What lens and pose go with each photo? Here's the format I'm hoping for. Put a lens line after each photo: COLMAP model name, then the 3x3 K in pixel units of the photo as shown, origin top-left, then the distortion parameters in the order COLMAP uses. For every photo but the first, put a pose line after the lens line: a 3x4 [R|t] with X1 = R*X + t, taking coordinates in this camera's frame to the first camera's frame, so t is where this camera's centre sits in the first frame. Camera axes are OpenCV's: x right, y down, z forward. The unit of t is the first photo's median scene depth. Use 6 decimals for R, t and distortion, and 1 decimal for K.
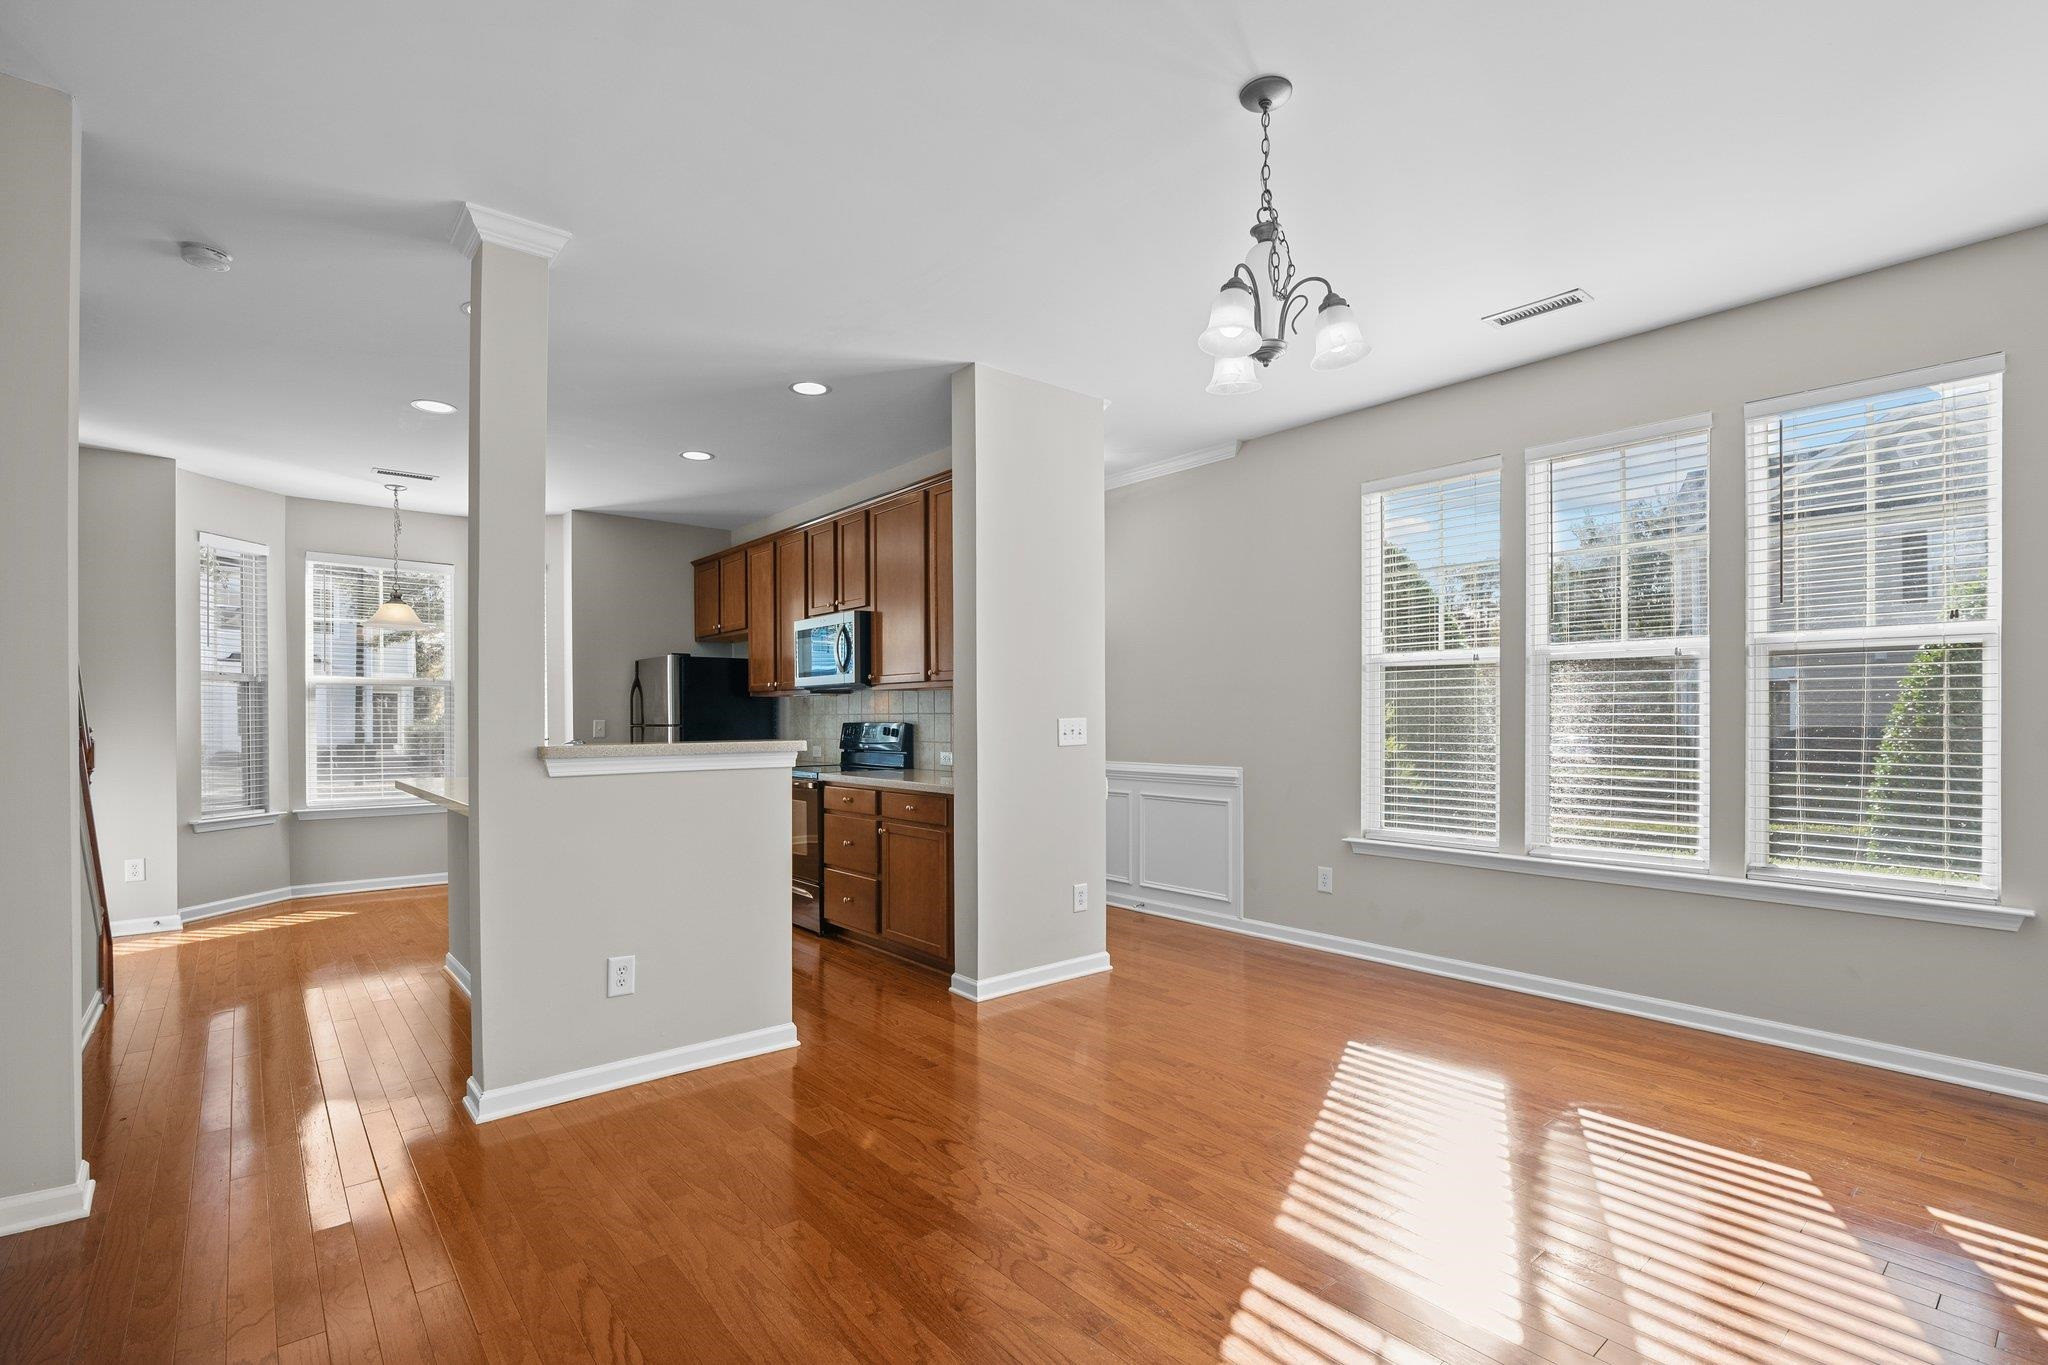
lens RADIAL K [[942.4, 0, 1031.5], [0, 942.4, 715.2], [0, 0, 1]] dist [-0.018726, -0.000474]
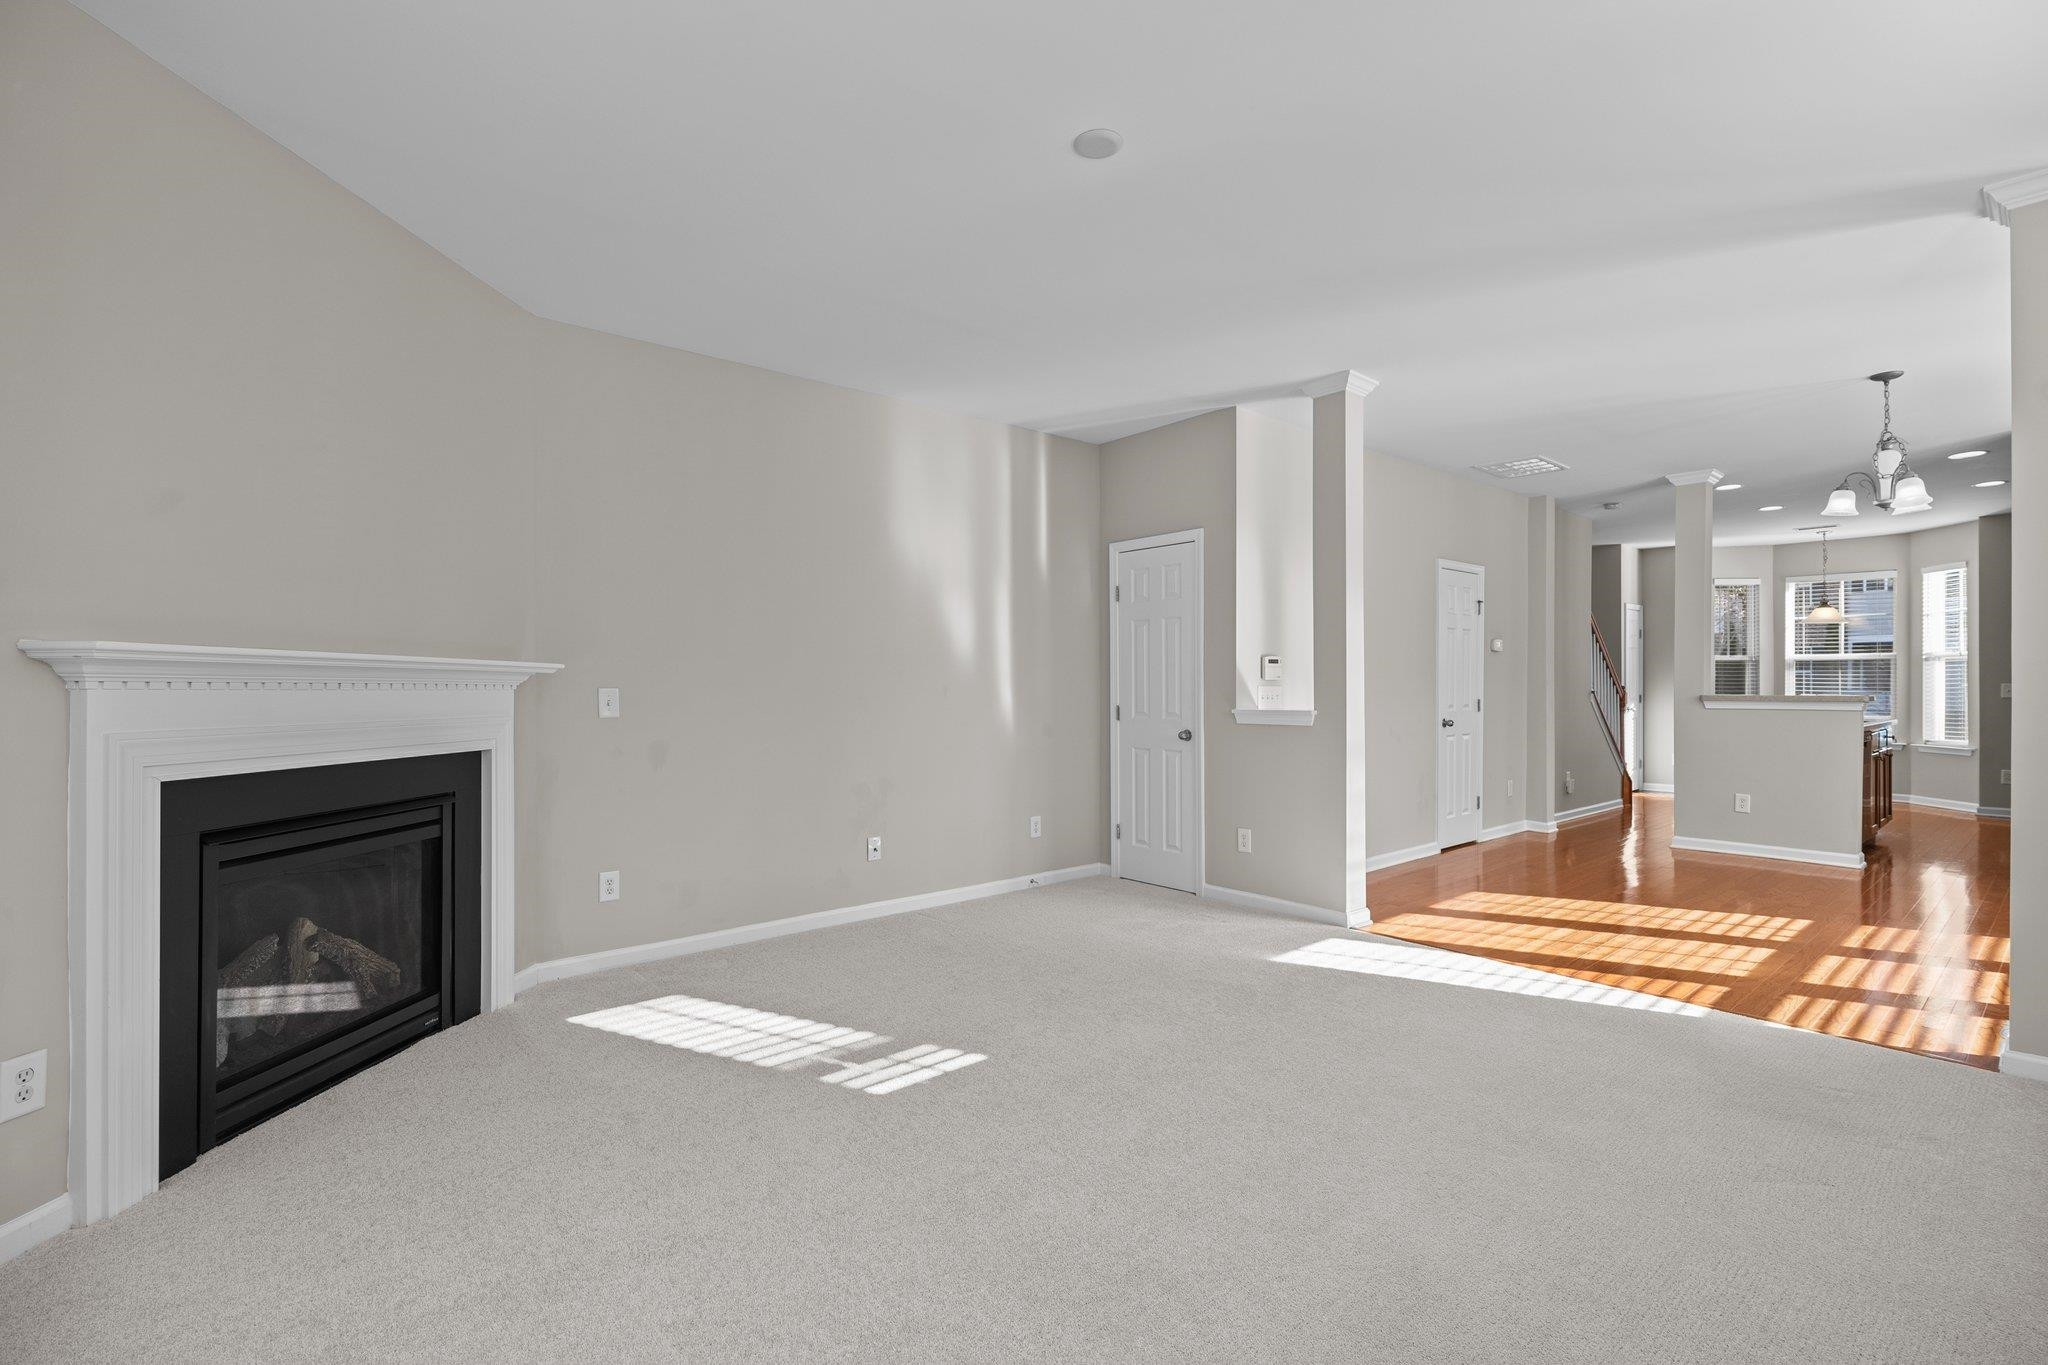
lens RADIAL K [[947.3, 0, 1024.0], [0, 947.3, 682.5], [0, 0, 1]] dist [-0.002662, 0.008407]
pose [[0.009138, 0.002311, -0.999956, 1.032330], [0.003394, 0.999991, 0.002342, -0.005344], [0.999952, -0.003416, 0.009130, -0.398043]]
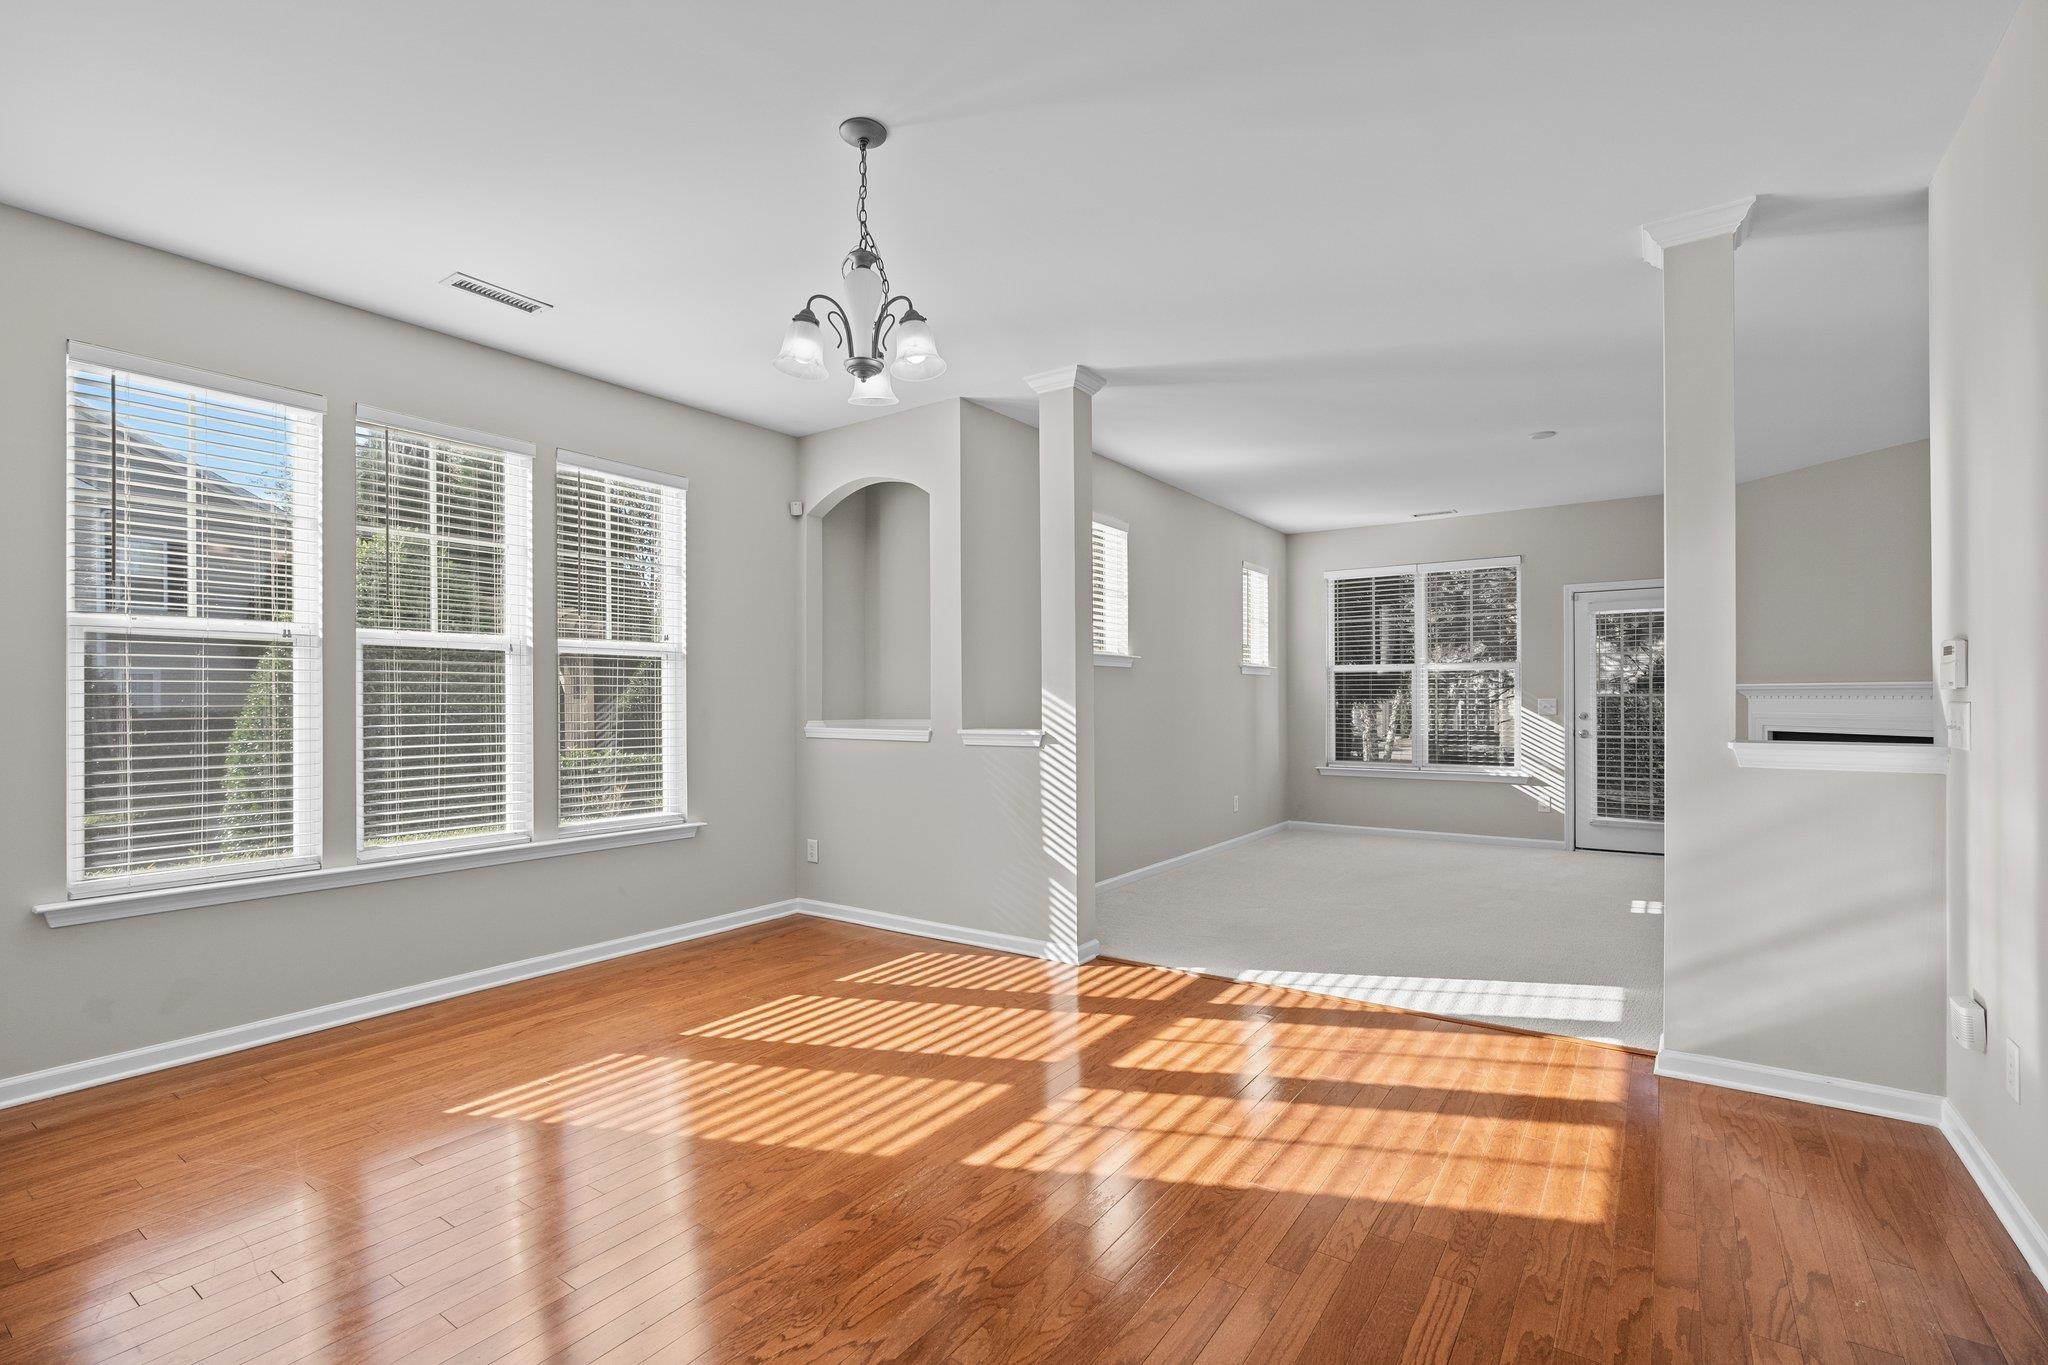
lens RADIAL K [[919.2, 0, 1023.9], [0, 919.2, 698.1], [0, 0, 1]] dist [-0.002074, 0.000172]
pose [[-0.255775, 0.007783, 0.966705, -0.370286], [0.004173, 0.999967, -0.006946, 0.001848], [-0.966727, 0.002257, -0.255799, 0.486674]]
